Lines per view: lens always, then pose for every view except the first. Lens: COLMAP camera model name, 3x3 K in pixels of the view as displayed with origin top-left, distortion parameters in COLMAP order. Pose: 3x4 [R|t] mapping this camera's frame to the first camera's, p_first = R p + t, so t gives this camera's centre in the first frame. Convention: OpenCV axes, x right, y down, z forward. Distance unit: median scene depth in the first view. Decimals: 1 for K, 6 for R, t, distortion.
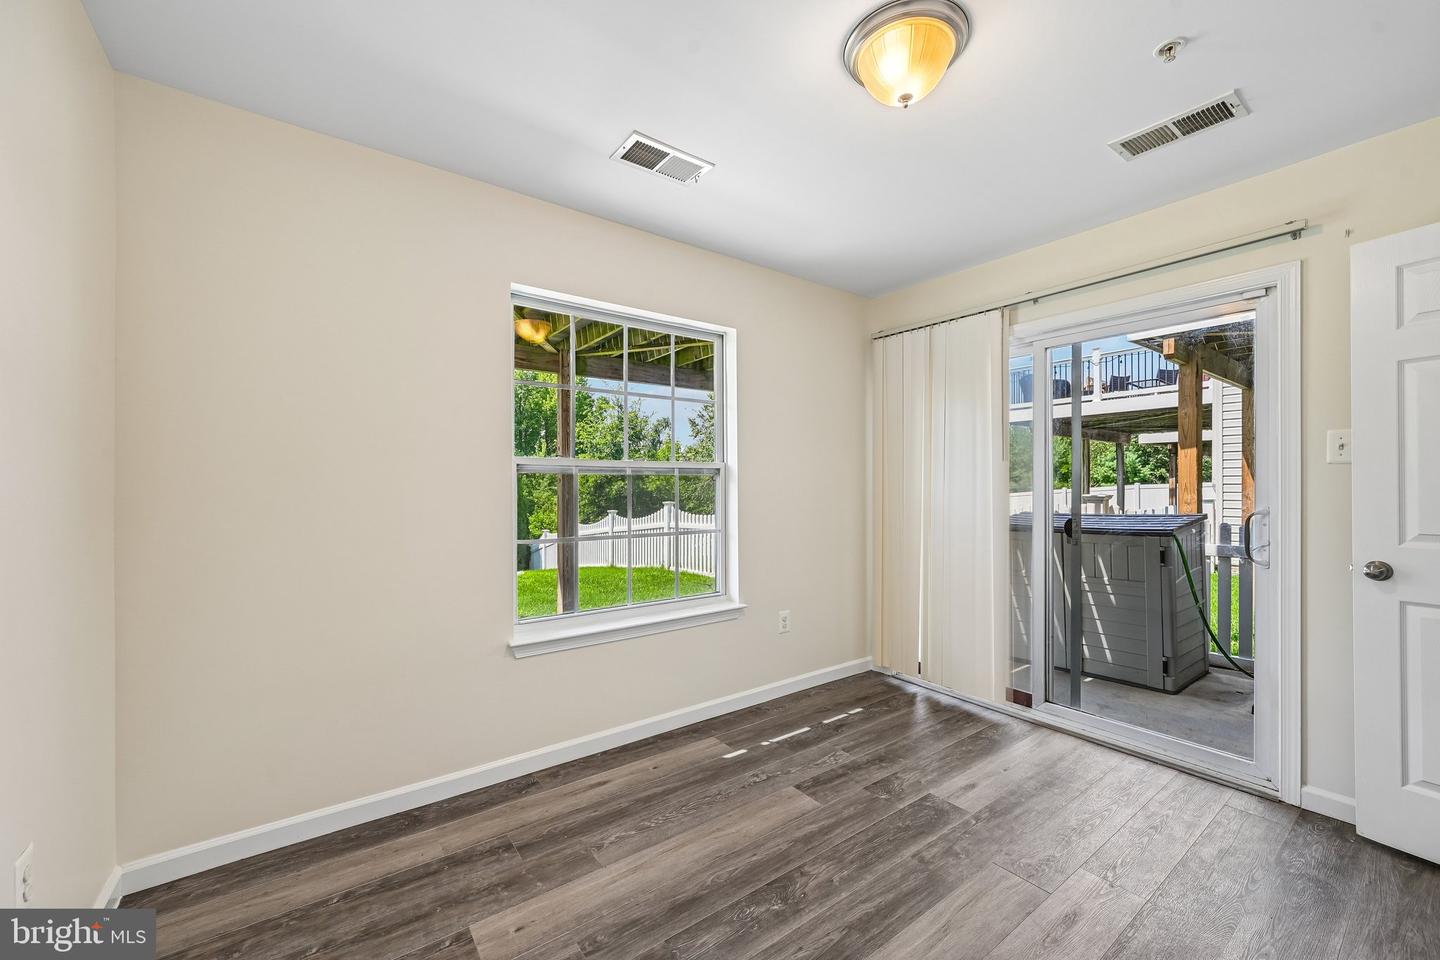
lens RADIAL K [[567.6, 0, 723.5], [0, 567.6, 484.5], [0, 0, 1]] dist [-0.000298, -0.000112]
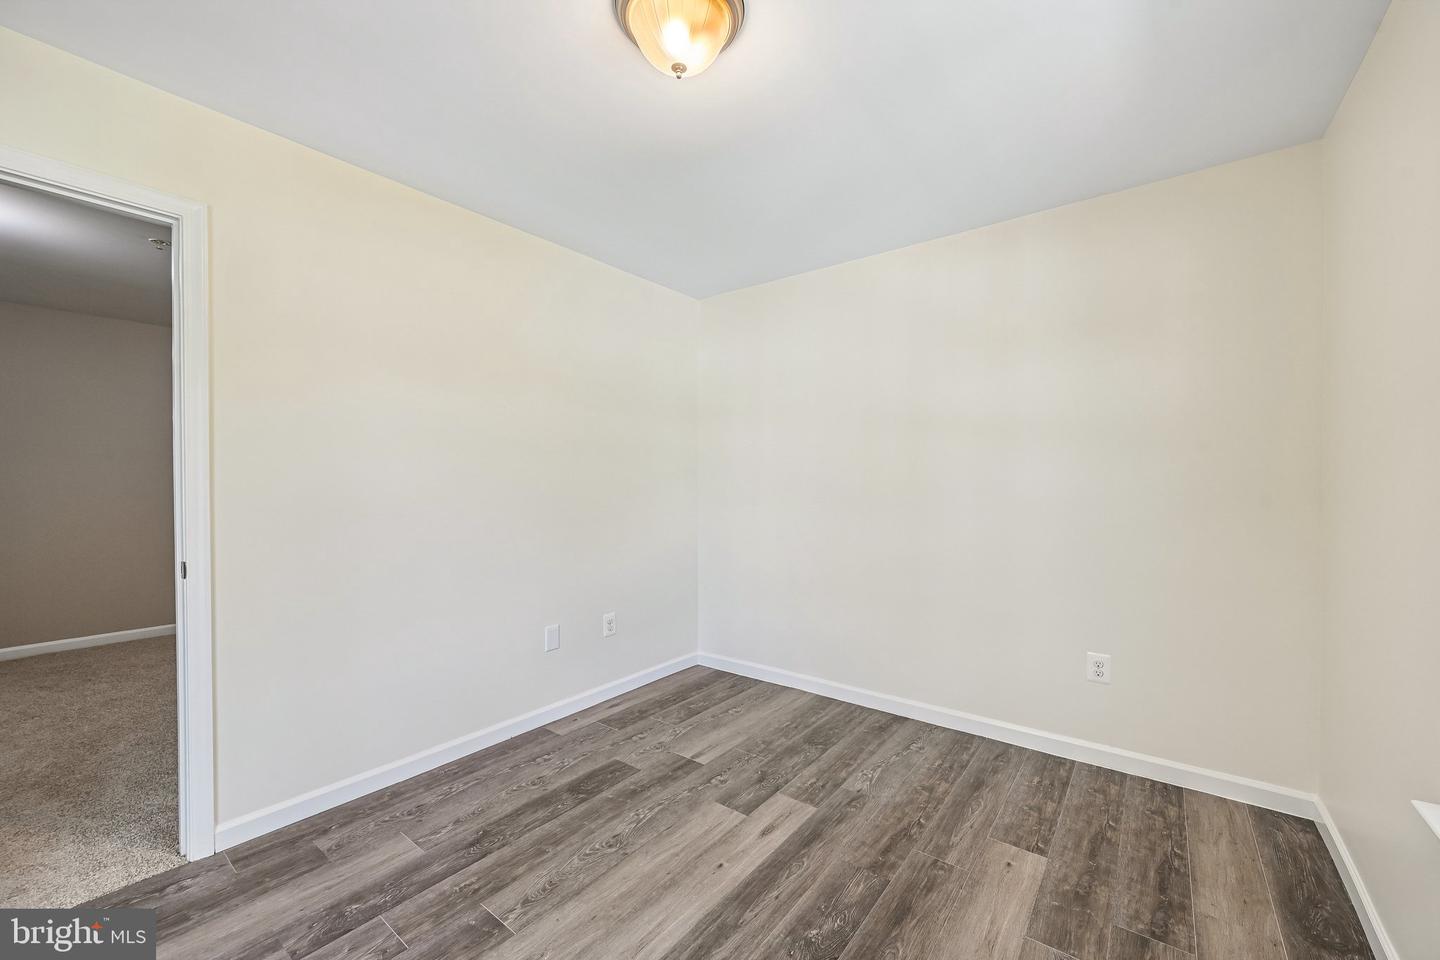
lens RADIAL K [[567.6, 0, 724.7], [0, 567.6, 482.9], [0, 0, 1]] dist [-0.000298, -0.000112]
pose [[-0.962515, 0.002303, -0.271217, 0.414929], [0.002369, 0.999997, 0.000081, 0.002029], [0.271216, -0.000565, -0.962518, 1.588110]]
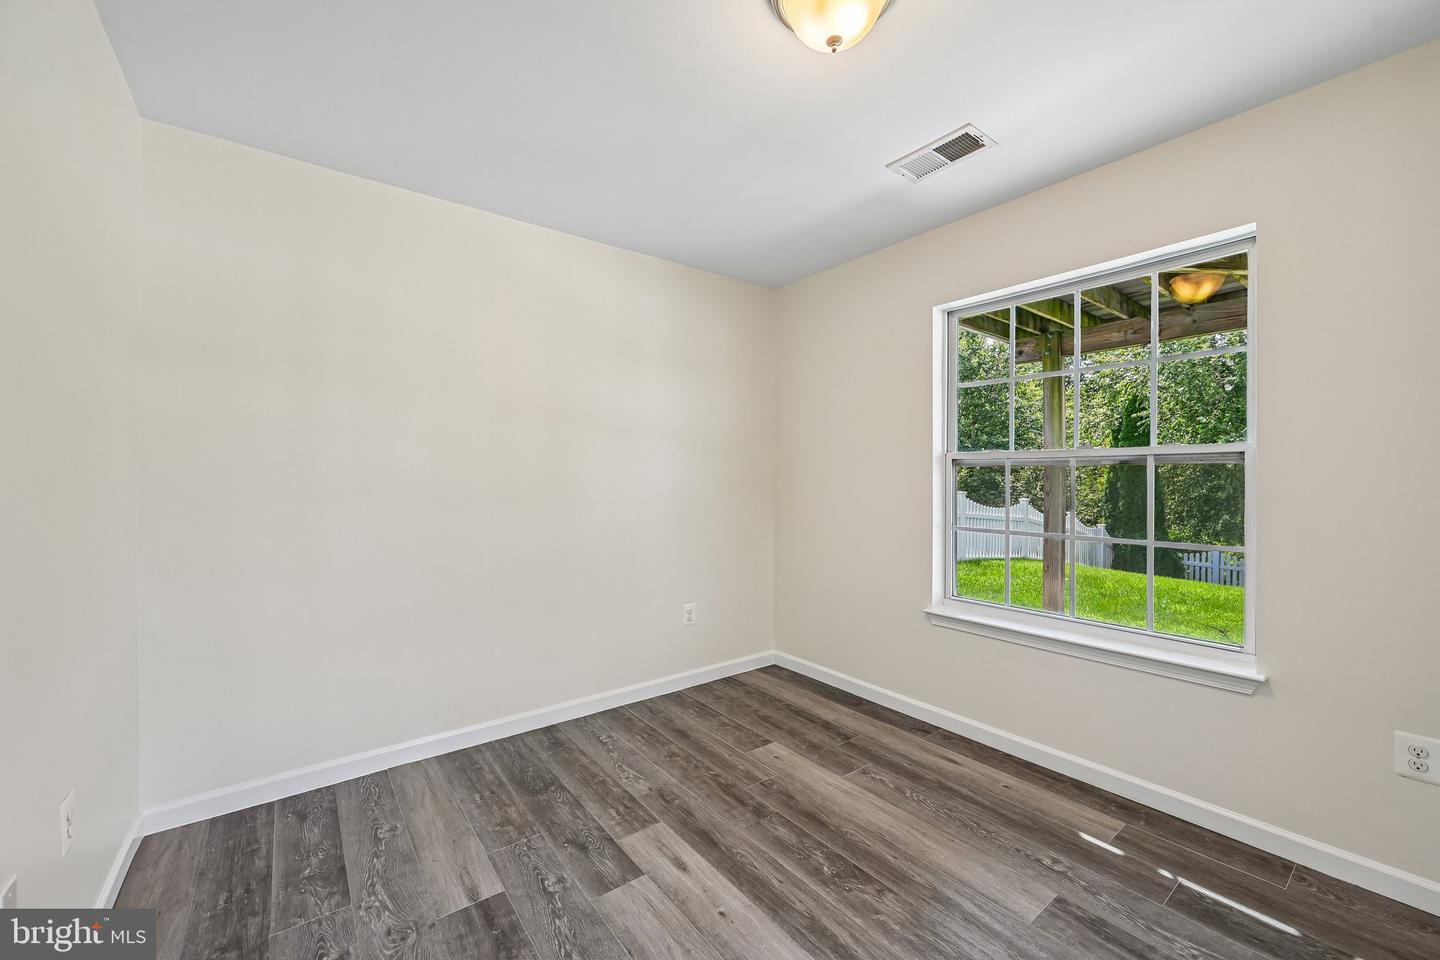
lens RADIAL K [[567.6, 0, 728.5], [0, 567.6, 476.7], [0, 0, 1]] dist [-0.000298, -0.000112]
pose [[0.021561, -0.000528, -0.999767, 0.995099], [0.001257, 0.999999, -0.000501, -0.001024], [0.999767, -0.001246, 0.021561, 0.675461]]
